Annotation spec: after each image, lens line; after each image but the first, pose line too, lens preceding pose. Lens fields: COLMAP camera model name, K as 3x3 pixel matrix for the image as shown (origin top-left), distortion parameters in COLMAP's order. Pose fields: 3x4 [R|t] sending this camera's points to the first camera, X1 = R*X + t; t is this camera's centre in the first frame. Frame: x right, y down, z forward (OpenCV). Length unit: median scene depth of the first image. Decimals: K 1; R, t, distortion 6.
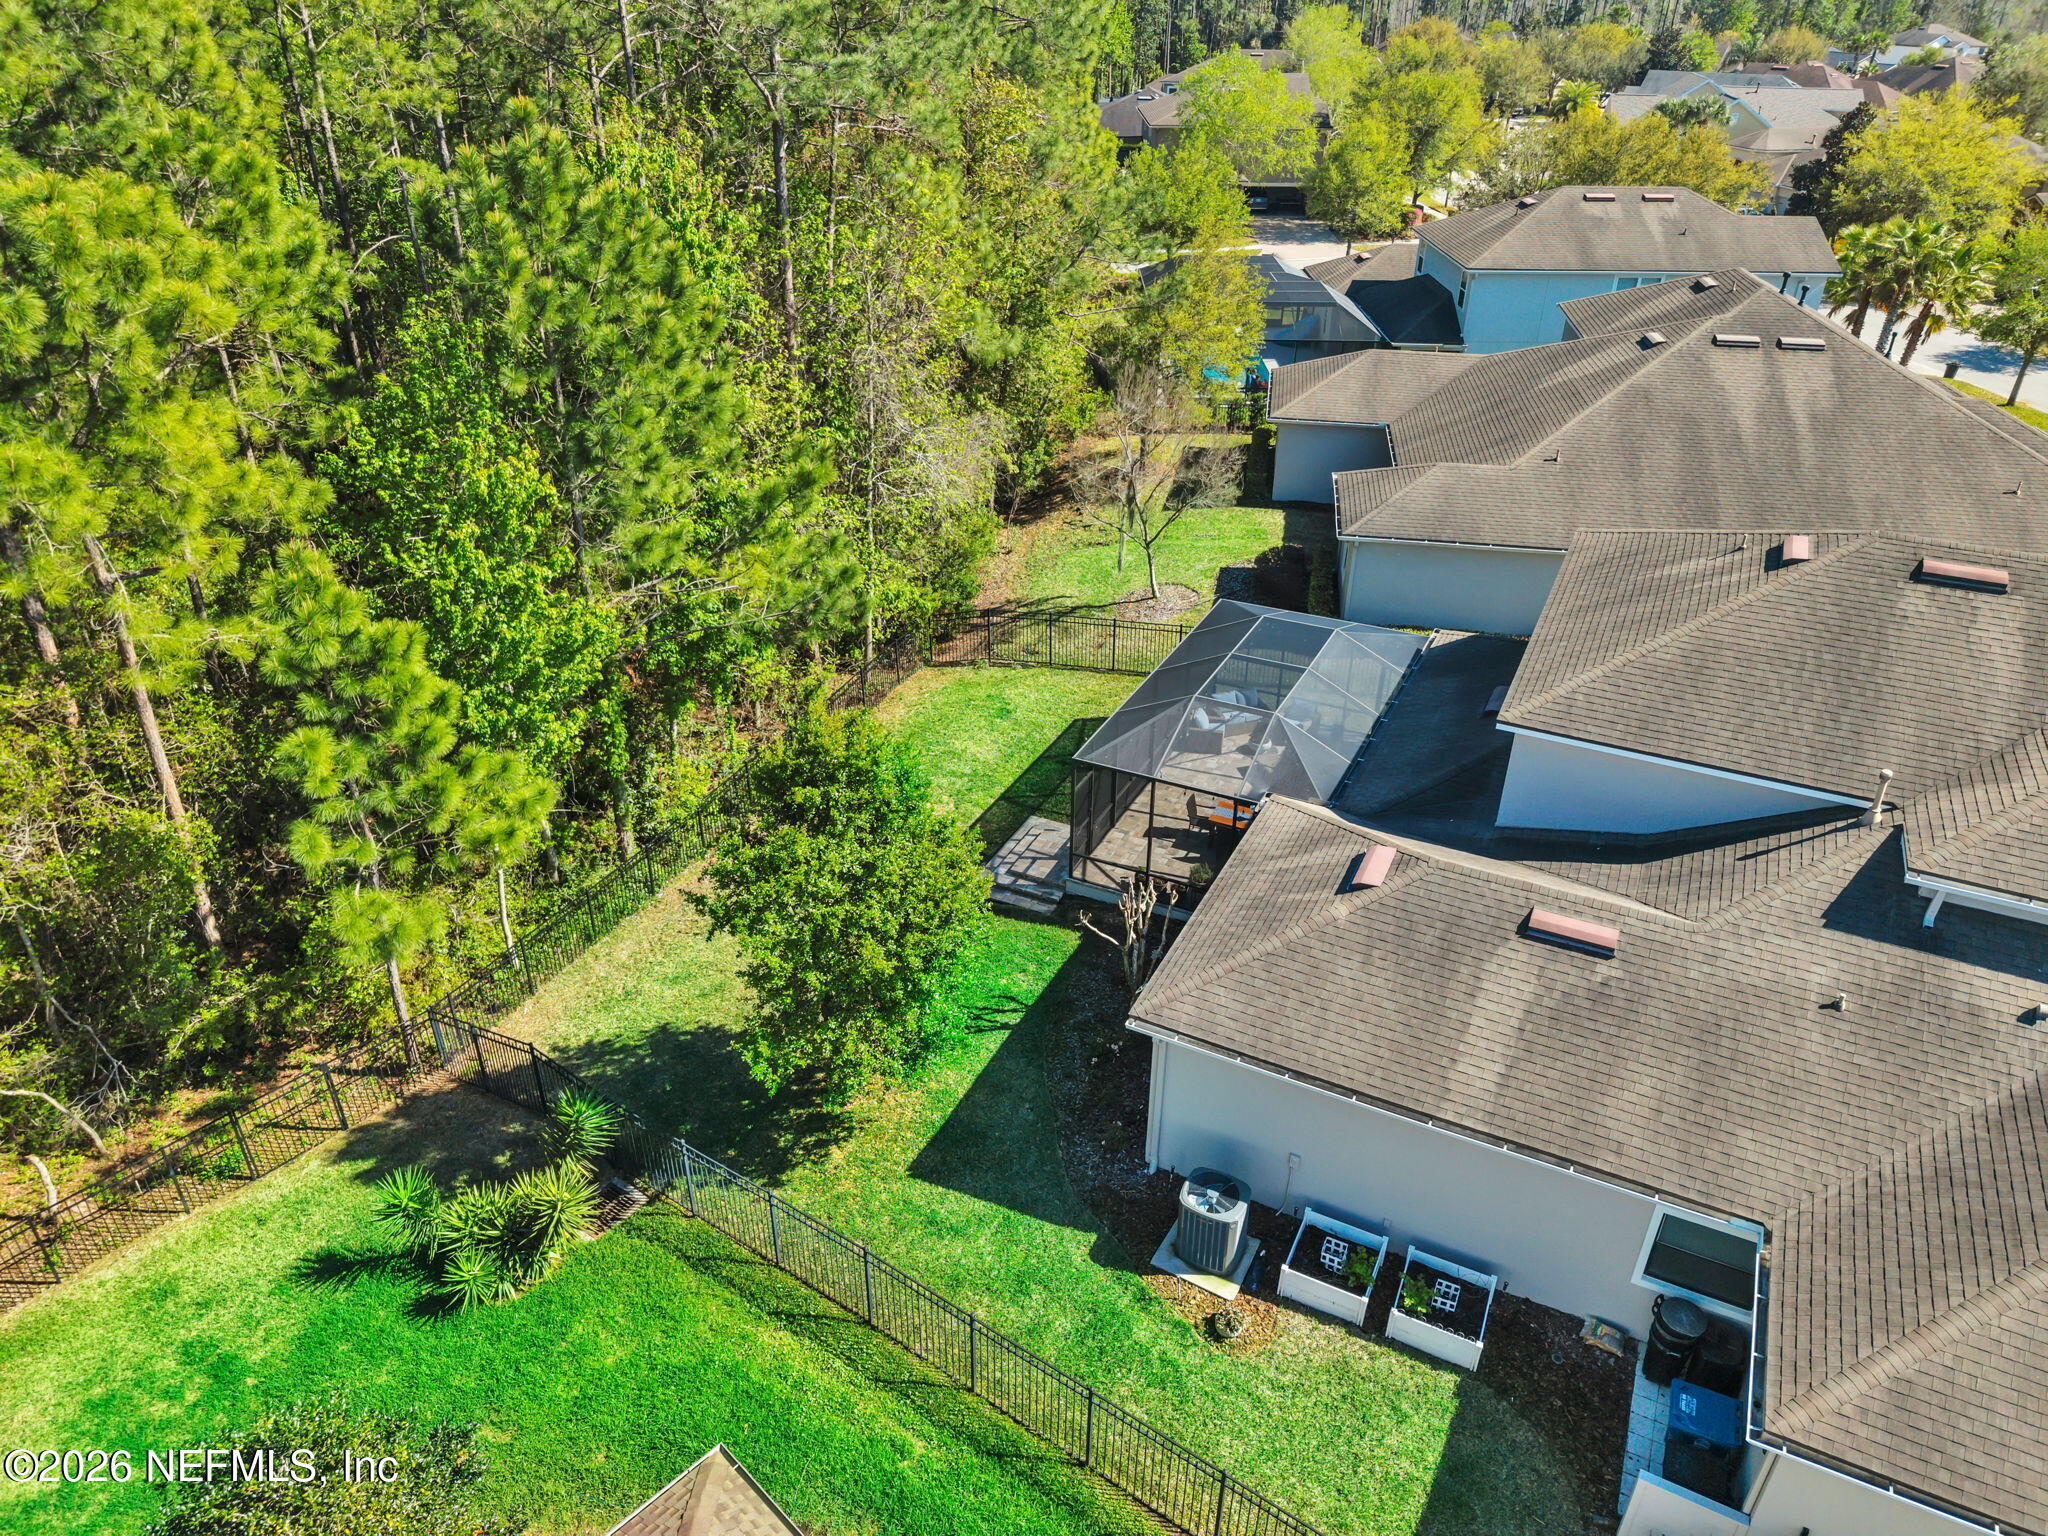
lens RADIAL K [[1371.0, 0, 1024.0], [0, 1371.0, 768.0], [0, 0, 1]] dist [0.003417, 0.000525]
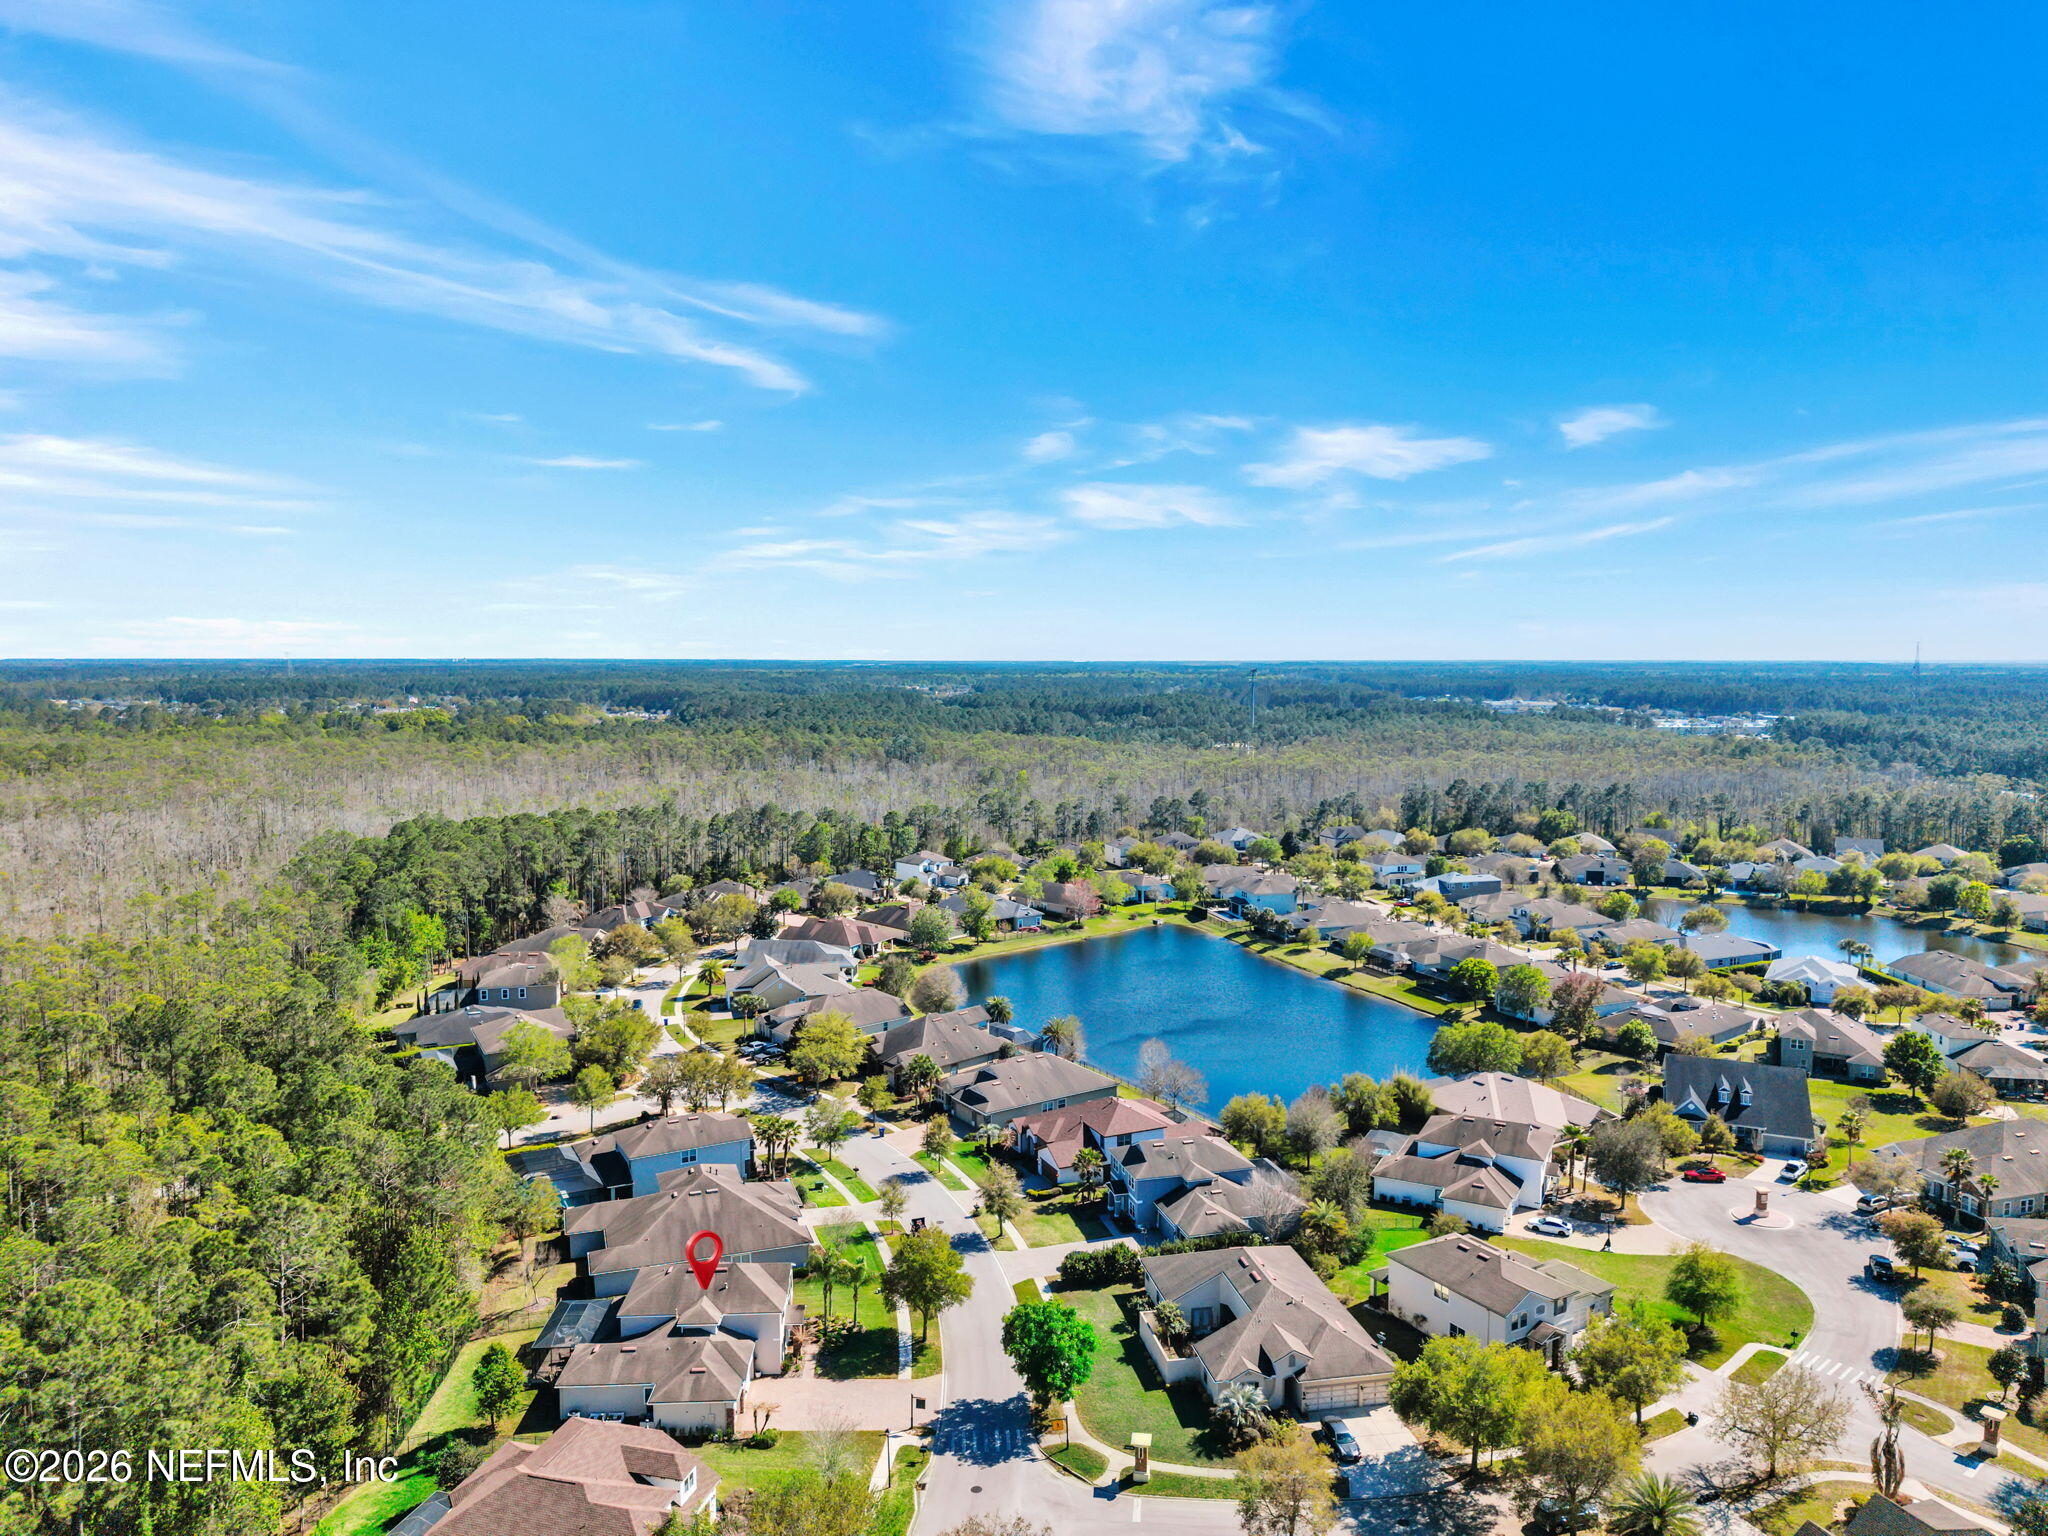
lens RADIAL K [[1371.0, 0, 1024.0], [0, 1371.0, 768.0], [0, 0, 1]] dist [0.003417, 0.000525]
pose [[0.873840, -0.049990, 0.483637, -0.537242], [0.251762, 0.897488, -0.362120, 0.273659], [-0.415957, 0.438196, 0.796846, -3.479351]]
